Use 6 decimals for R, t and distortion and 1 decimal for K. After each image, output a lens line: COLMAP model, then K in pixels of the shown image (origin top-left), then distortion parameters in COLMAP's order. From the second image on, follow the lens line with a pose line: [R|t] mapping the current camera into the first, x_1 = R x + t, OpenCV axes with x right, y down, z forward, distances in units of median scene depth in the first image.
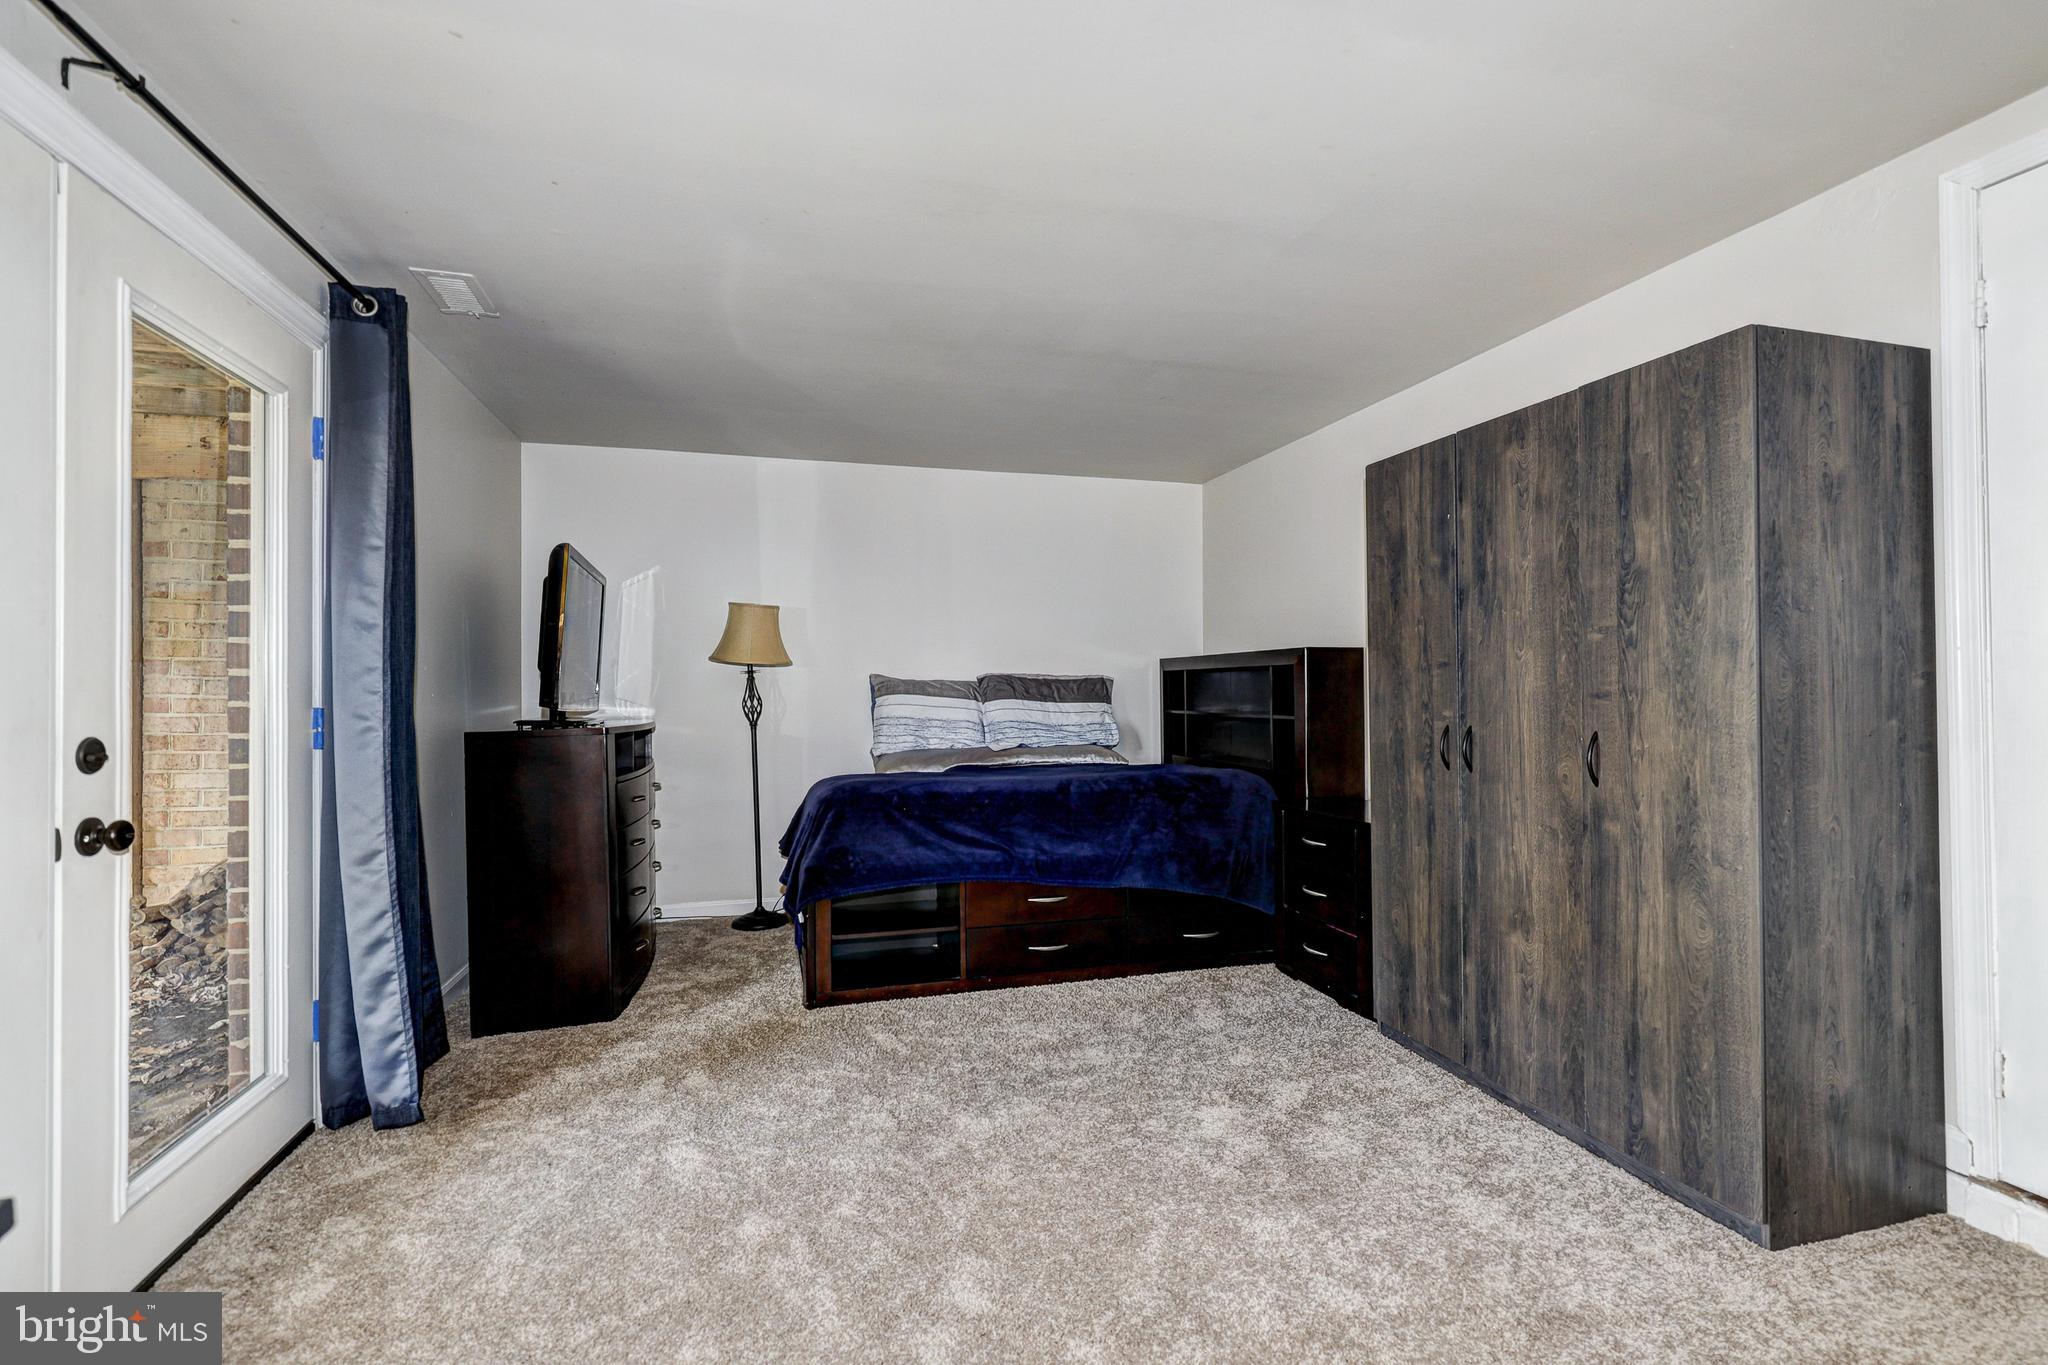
lens RADIAL K [[933.4, 0, 1036.8], [0, 933.4, 682.5], [0, 0, 1]] dist [-0.000656, 0.001065]
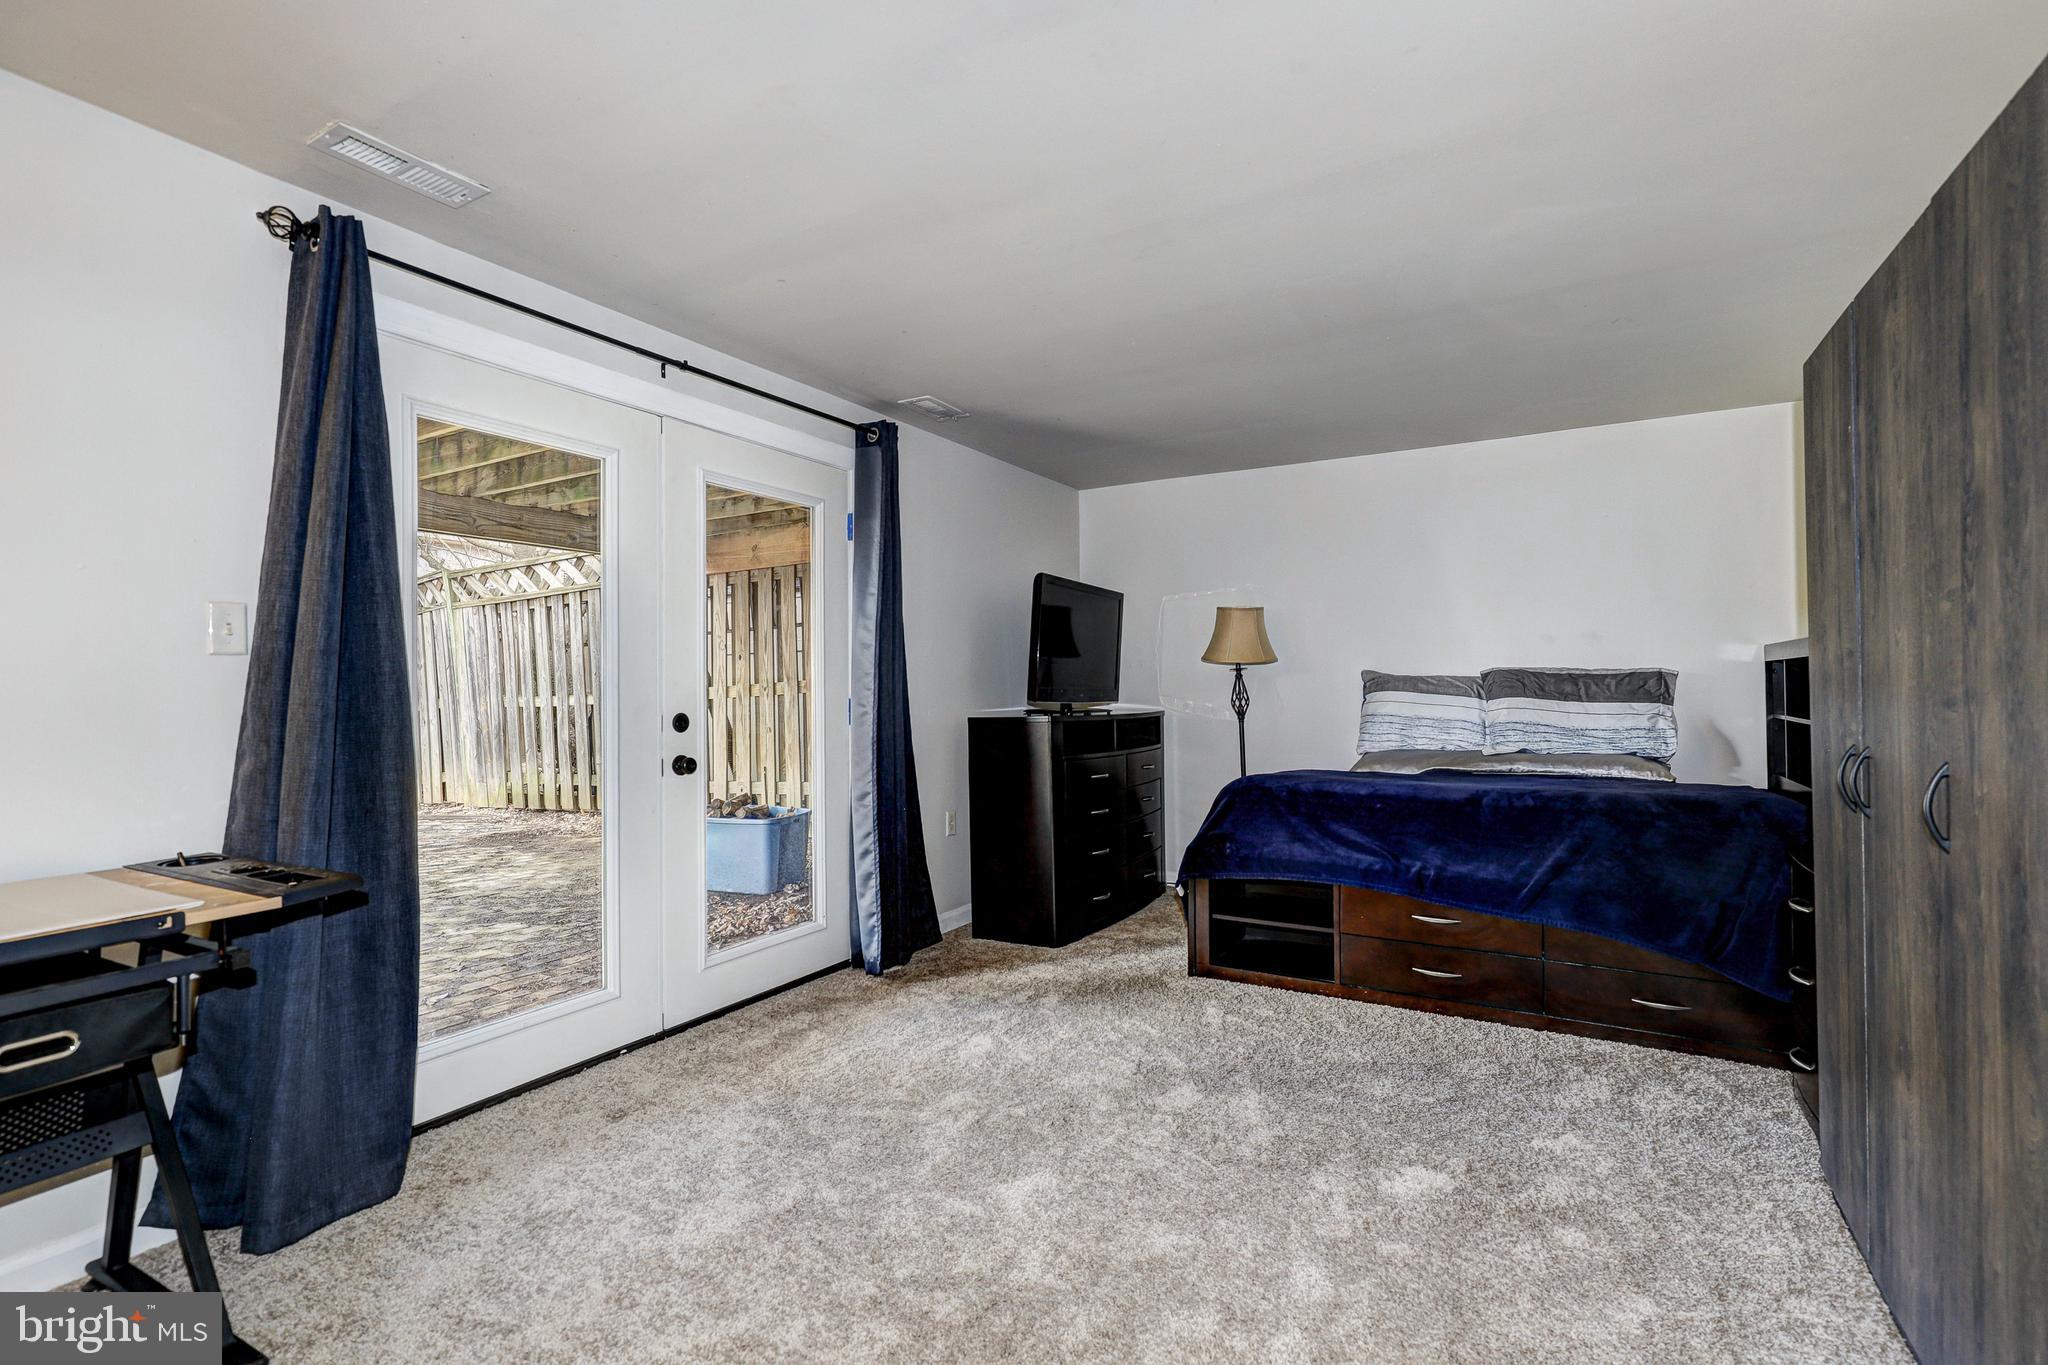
lens RADIAL K [[933.4, 0, 1022.7], [0, 933.4, 682.8], [0, 0, 1]] dist [-0.000656, 0.001065]
pose [[0.687389, -0.000545, -0.726289, 0.410382], [0.006228, 0.999967, 0.005145, -0.004093], [0.726263, -0.008060, 0.687370, 0.094598]]
